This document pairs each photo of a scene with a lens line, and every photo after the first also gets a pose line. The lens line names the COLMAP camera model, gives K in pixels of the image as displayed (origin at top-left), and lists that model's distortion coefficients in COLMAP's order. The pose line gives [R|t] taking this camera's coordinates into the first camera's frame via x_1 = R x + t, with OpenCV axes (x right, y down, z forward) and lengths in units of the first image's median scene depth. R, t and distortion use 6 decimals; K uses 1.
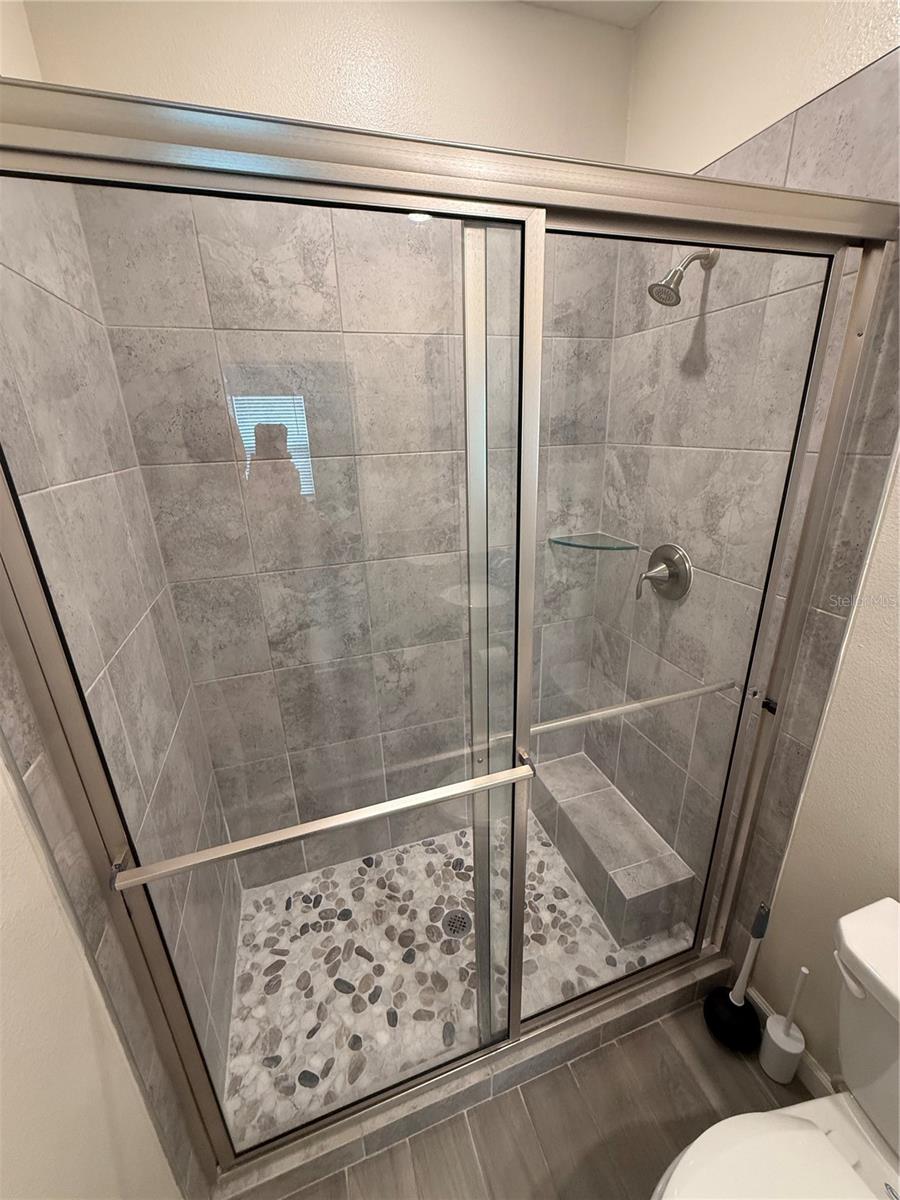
lens RADIAL K [[477.9, 0, 449.8], [0, 477.9, 599.2], [0, 0, 1]] dist [-0.001661, -0.000206]
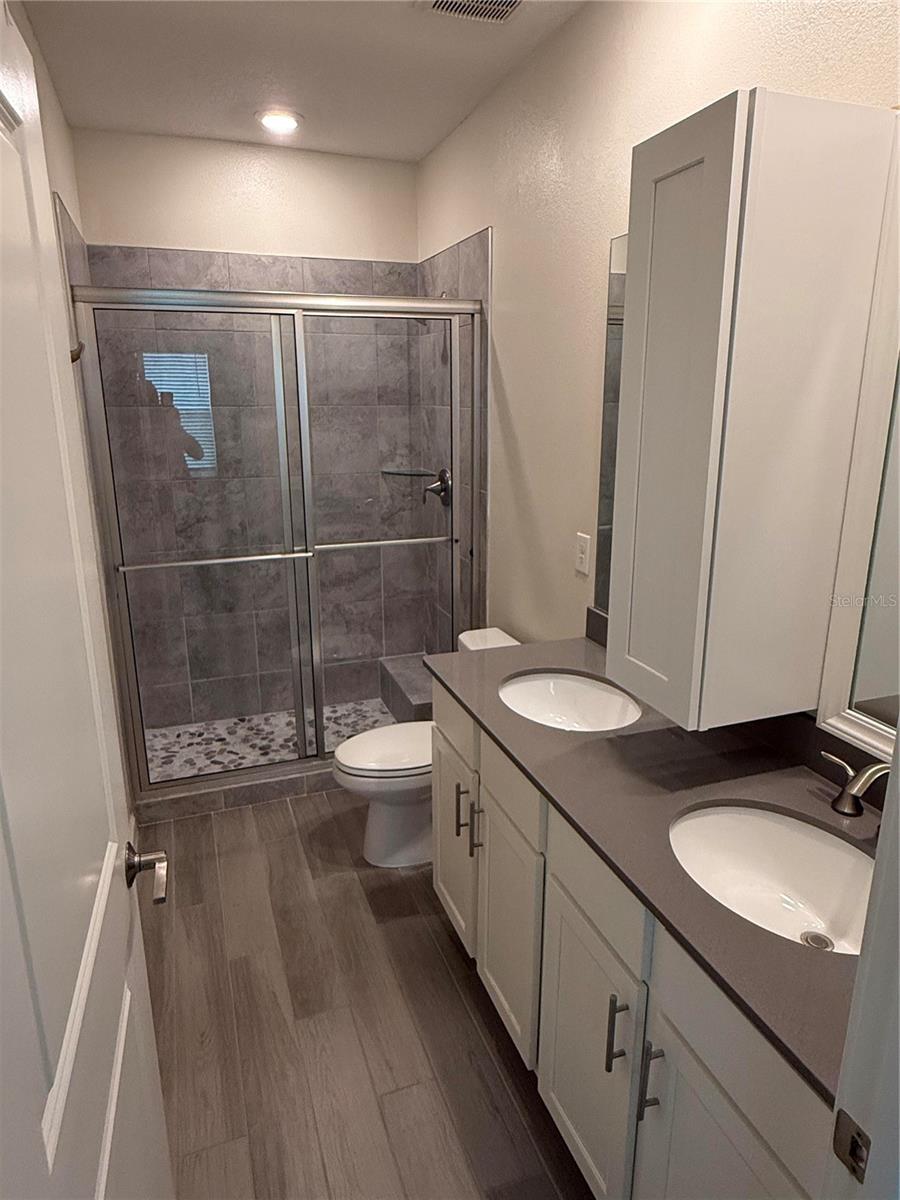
lens RADIAL K [[744.5, 0, 451.8], [0, 744.5, 594.9], [0, 0, 1]] dist [-0.005401, -0.000410]
pose [[0.999166, 0.019684, 0.035764, 0.365182], [-0.016545, 0.996155, -0.086032, 0.443062], [-0.037320, 0.085368, 0.995650, -1.205772]]
